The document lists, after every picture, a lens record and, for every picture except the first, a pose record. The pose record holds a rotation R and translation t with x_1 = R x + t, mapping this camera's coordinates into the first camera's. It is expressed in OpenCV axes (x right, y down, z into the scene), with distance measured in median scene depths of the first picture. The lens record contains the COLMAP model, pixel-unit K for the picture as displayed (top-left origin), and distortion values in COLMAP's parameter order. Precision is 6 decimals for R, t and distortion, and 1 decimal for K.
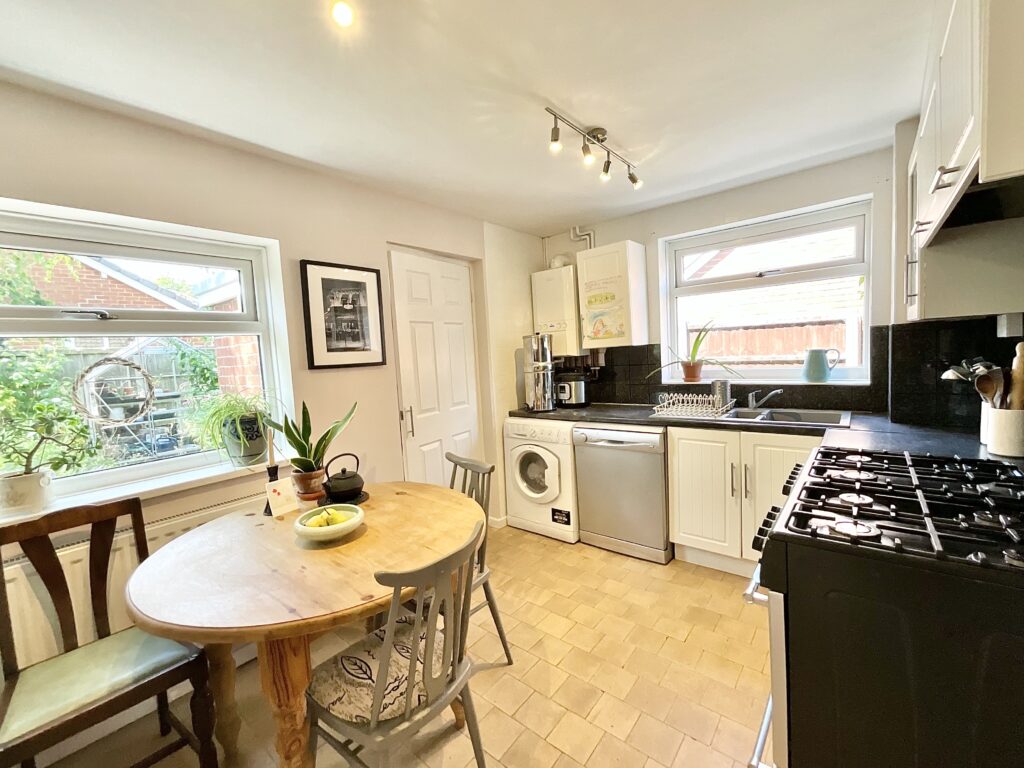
lens RADIAL K [[415.0, 0, 510.7], [0, 415.0, 383.4], [0, 0, 1]] dist [-0.001035, 0.000236]
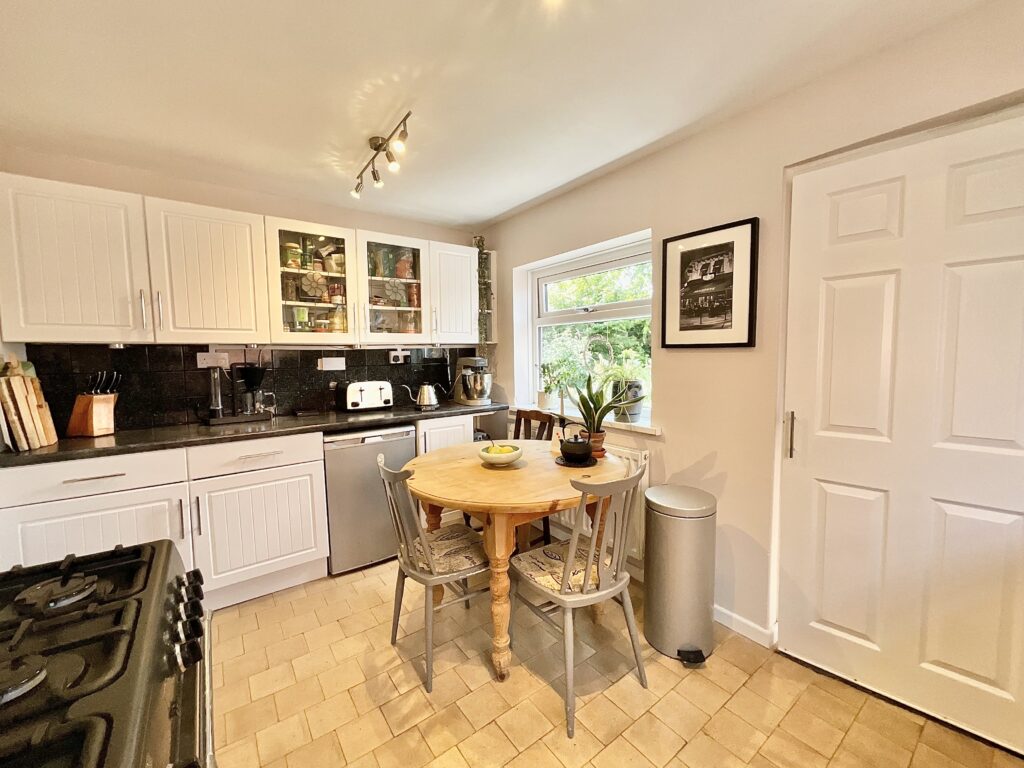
lens RADIAL K [[415.0, 0, 510.7], [0, 415.0, 383.4], [0, 0, 1]] dist [-0.001035, 0.000236]
pose [[-0.218903, 0.138800, -0.965824, 0.582804], [-0.042896, 0.987505, 0.151638, -0.083331], [0.974803, 0.074624, -0.210214, 0.828296]]
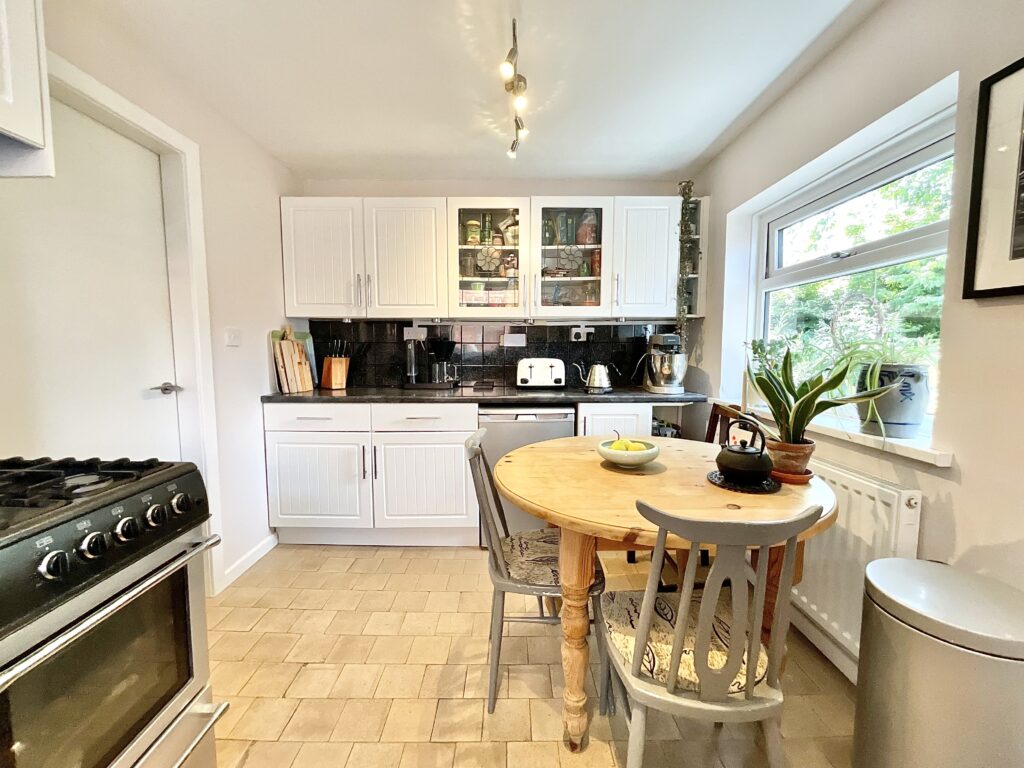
lens RADIAL K [[415.0, 0, 510.7], [0, 415.0, 383.4], [0, 0, 1]] dist [-0.001035, 0.000236]
pose [[-0.753292, 0.120483, -0.646557, 0.297488], [0.001032, 0.983292, 0.182031, -0.024054], [0.657686, 0.136455, -0.740830, 0.990295]]
